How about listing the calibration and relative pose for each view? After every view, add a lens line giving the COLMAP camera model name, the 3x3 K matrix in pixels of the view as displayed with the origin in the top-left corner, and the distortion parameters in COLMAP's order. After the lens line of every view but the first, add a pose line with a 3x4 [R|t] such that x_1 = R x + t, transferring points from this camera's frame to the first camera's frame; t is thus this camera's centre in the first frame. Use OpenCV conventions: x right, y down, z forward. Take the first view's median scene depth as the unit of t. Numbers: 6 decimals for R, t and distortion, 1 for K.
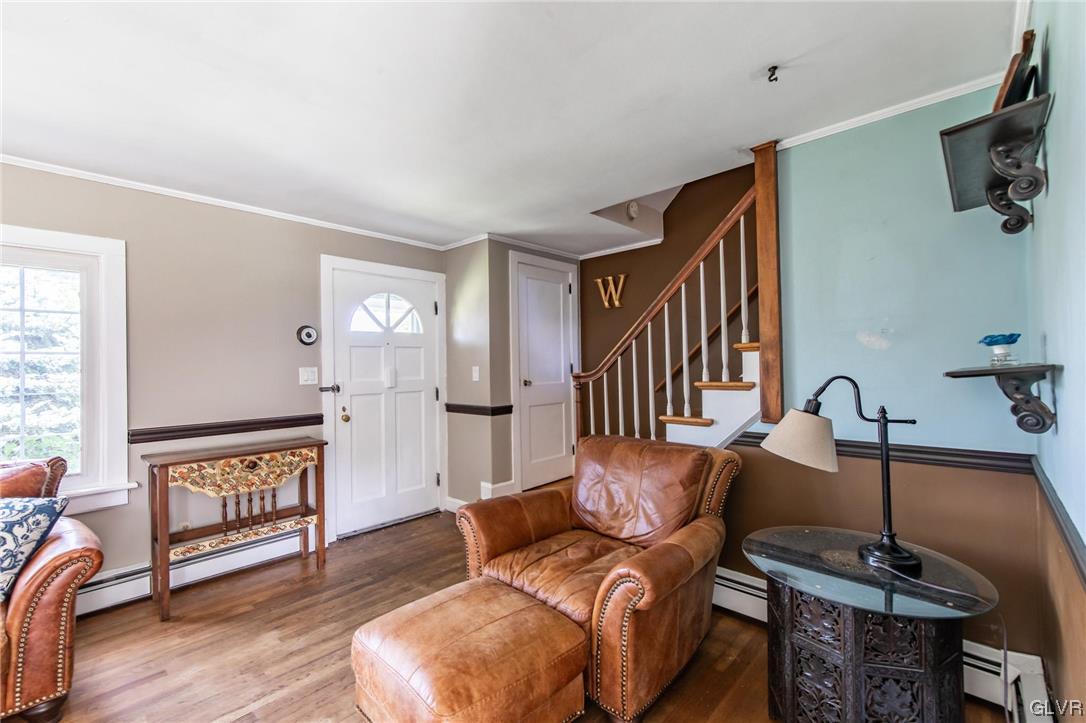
lens RADIAL K [[467.5, 0, 543.0], [0, 467.5, 361.5], [0, 0, 1]] dist [0.000970, 0.000243]
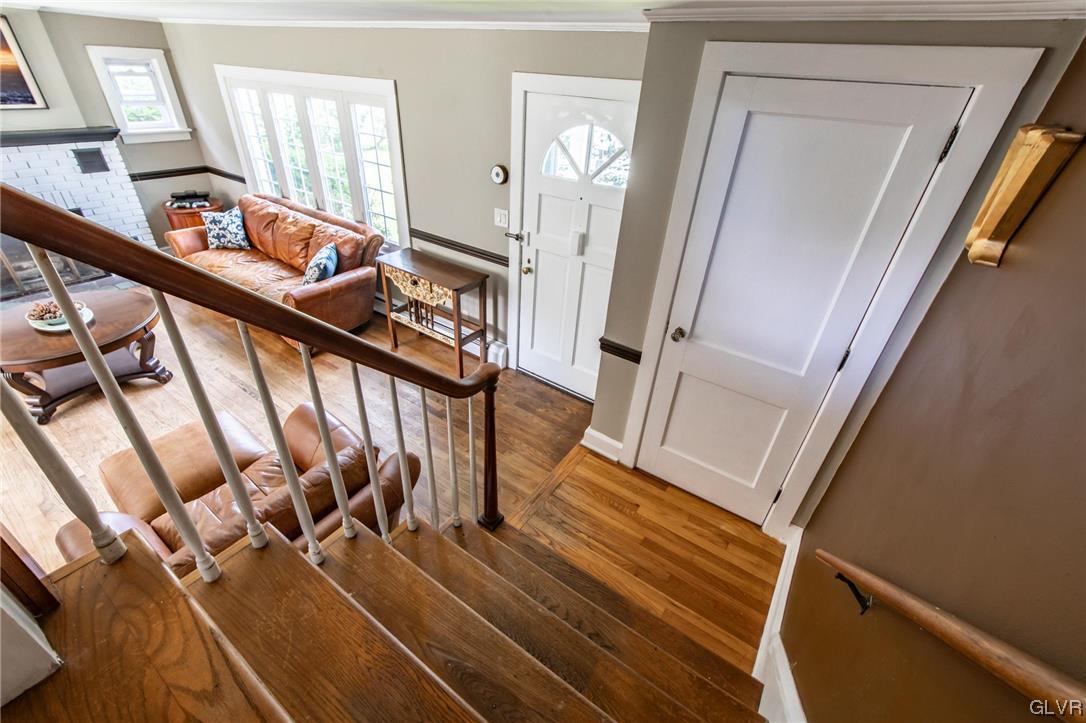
lens RADIAL K [[467.5, 0, 543.0], [0, 467.5, 361.5], [0, 0, 1]] dist [0.000970, 0.000243]
pose [[0.133900, 0.560790, -0.817059, 0.482669], [-0.045802, 0.827104, 0.560179, -0.269014], [0.989936, -0.037585, 0.136435, 0.911258]]
